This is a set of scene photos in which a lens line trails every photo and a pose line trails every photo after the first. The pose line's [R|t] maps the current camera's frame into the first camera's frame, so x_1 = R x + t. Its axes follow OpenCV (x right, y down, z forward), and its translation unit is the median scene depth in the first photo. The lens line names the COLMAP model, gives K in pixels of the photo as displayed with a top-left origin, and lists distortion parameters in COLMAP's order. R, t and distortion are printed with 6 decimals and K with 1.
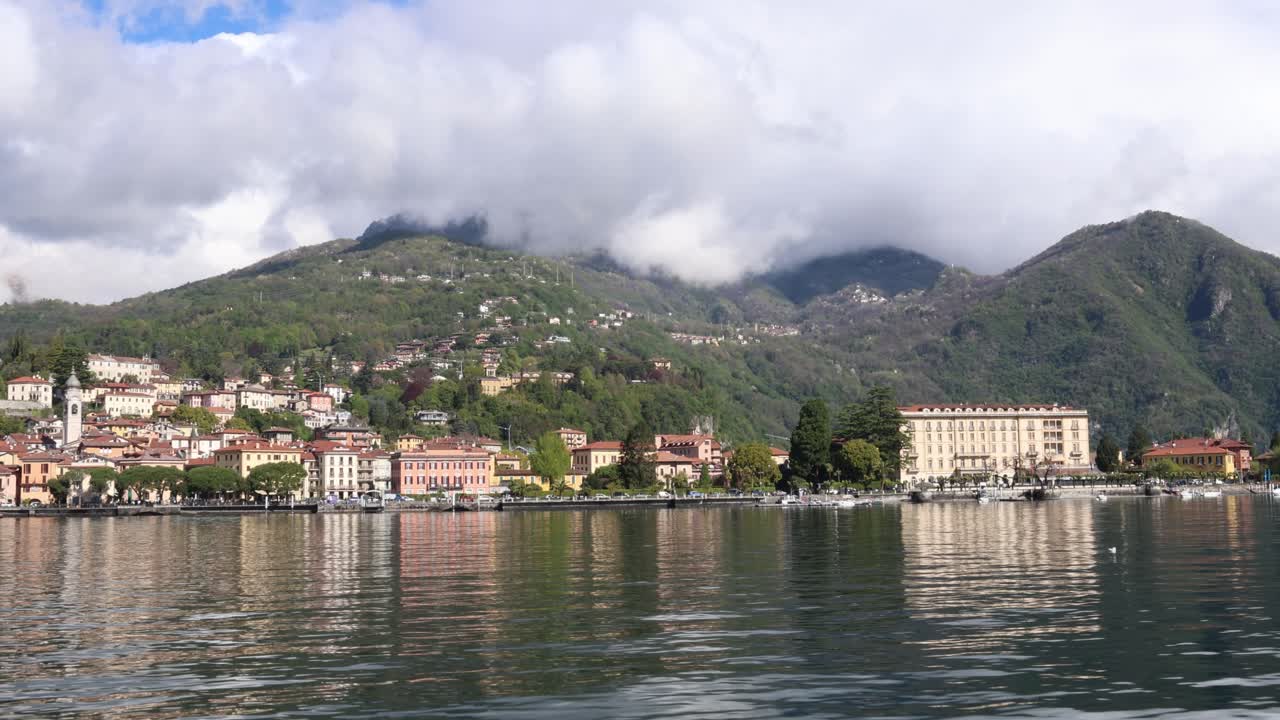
lens RADIAL K [[1276.4, 0, 640.0], [0, 1276.4, 360.0], [0, 0, 1]] dist [-0.067595, 0.009884]
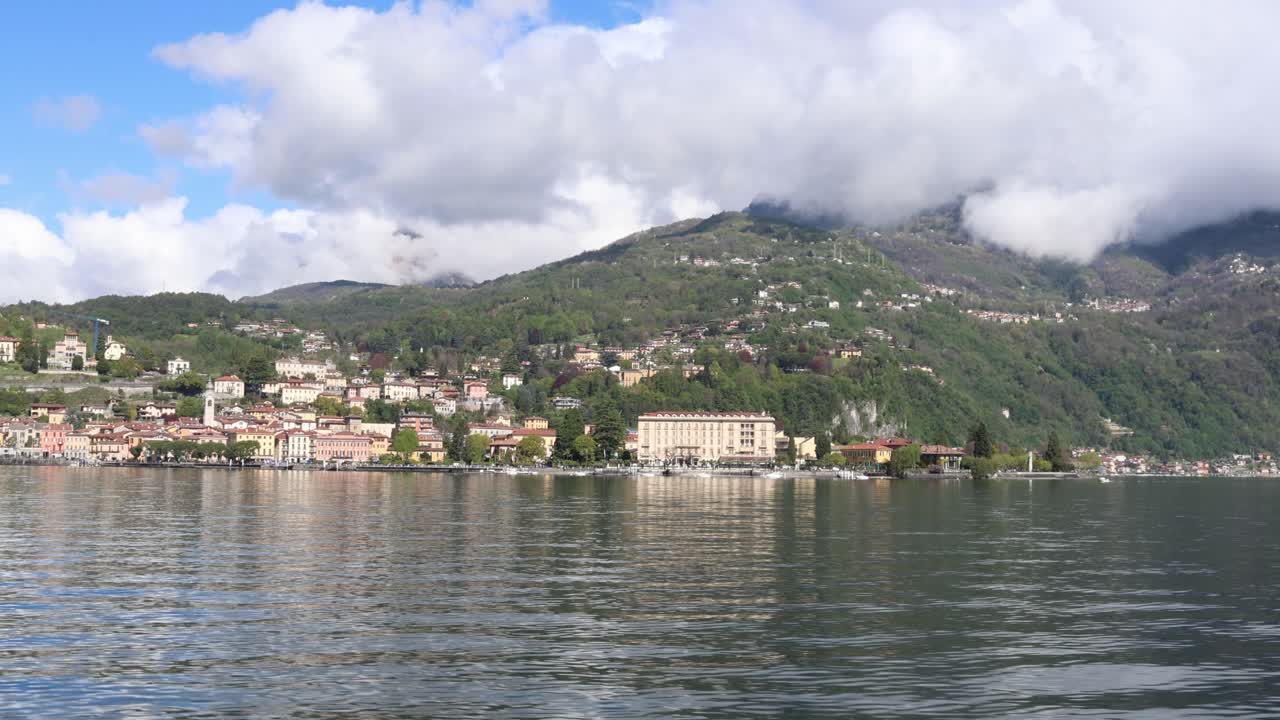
lens RADIAL K [[1276.4, 0, 640.0], [0, 1276.4, 360.0], [0, 0, 1]] dist [-0.067595, 0.009884]
pose [[0.959207, 0.005544, -0.282650, 0.113765], [0.000521, 0.999771, 0.021377, -0.010661], [0.282704, -0.020653, 0.958985, -0.083681]]
